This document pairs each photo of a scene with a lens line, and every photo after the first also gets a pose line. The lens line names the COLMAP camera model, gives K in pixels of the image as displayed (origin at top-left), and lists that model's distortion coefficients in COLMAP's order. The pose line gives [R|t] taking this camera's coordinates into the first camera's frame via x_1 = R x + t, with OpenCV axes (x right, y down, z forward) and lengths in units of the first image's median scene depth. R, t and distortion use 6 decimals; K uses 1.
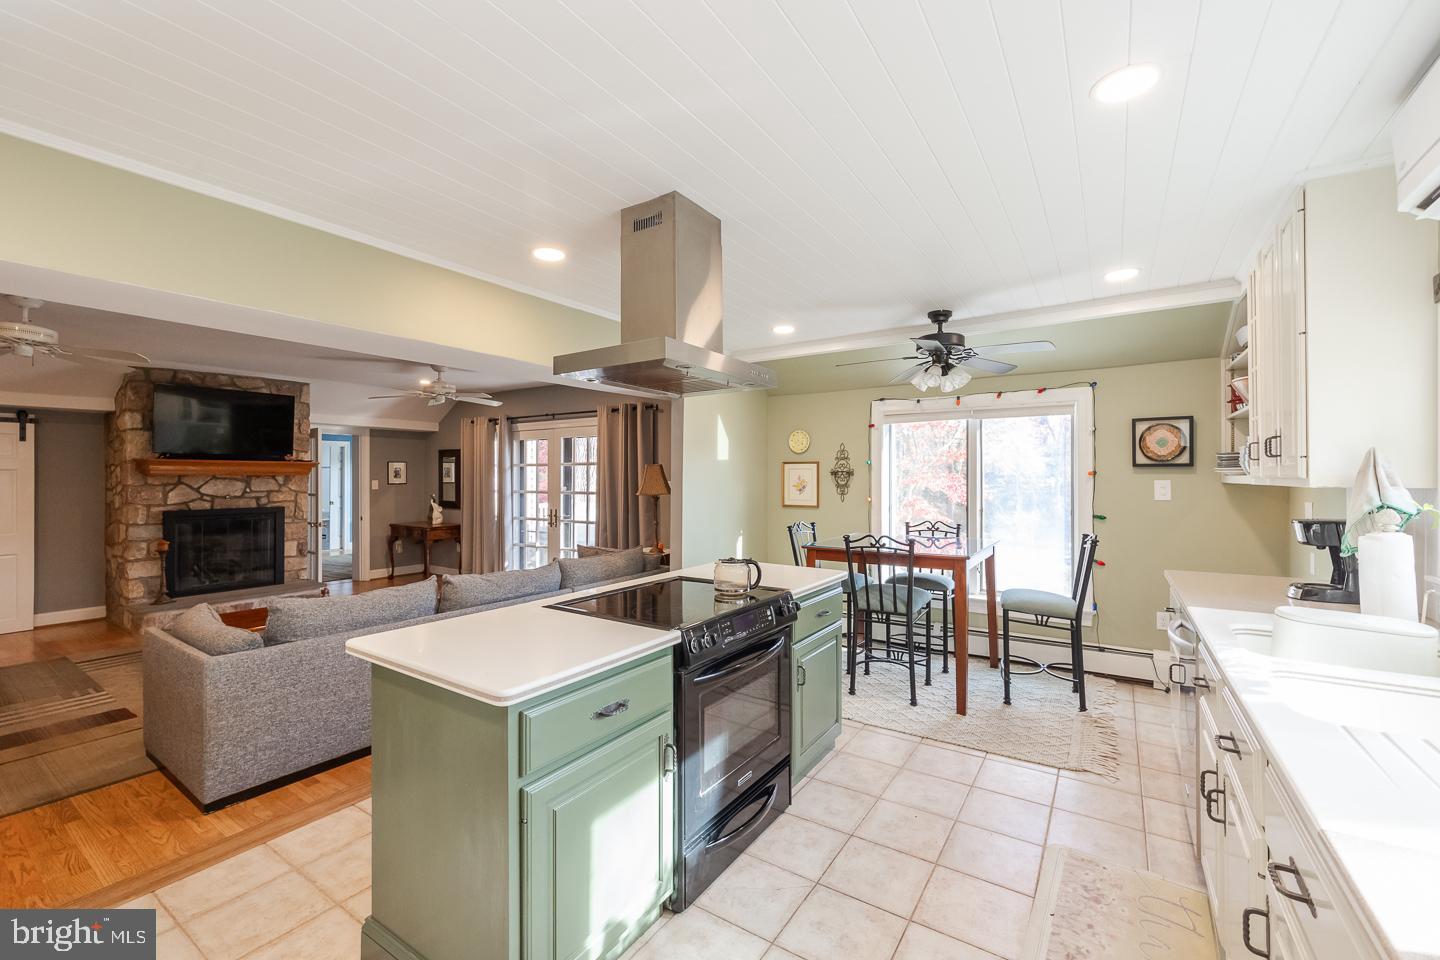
lens RADIAL K [[600.1, 0, 727.8], [0, 600.1, 472.8], [0, 0, 1]] dist [-0.002534, -0.000751]
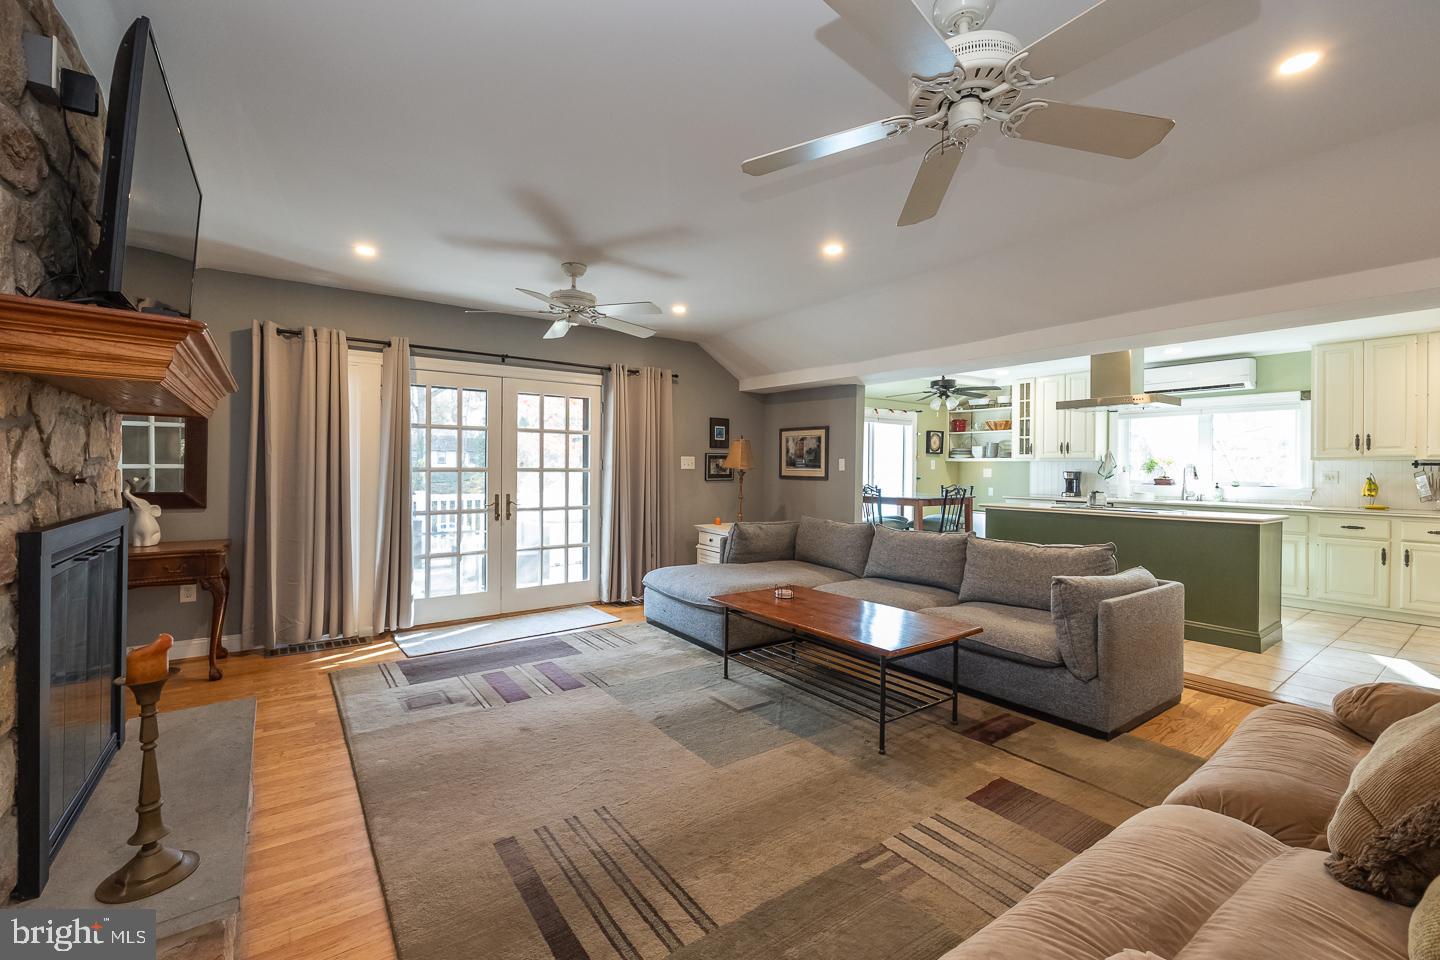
lens RADIAL K [[612.1, 0, 727.7], [0, 612.1, 468.9], [0, 0, 1]] dist [0.001157, 0.000096]
pose [[0.335840, 0.004347, 0.941909, -1.051519], [-0.014461, 0.999895, 0.000541, 0.033467], [-0.941808, -0.013802, 0.335868, 0.636847]]
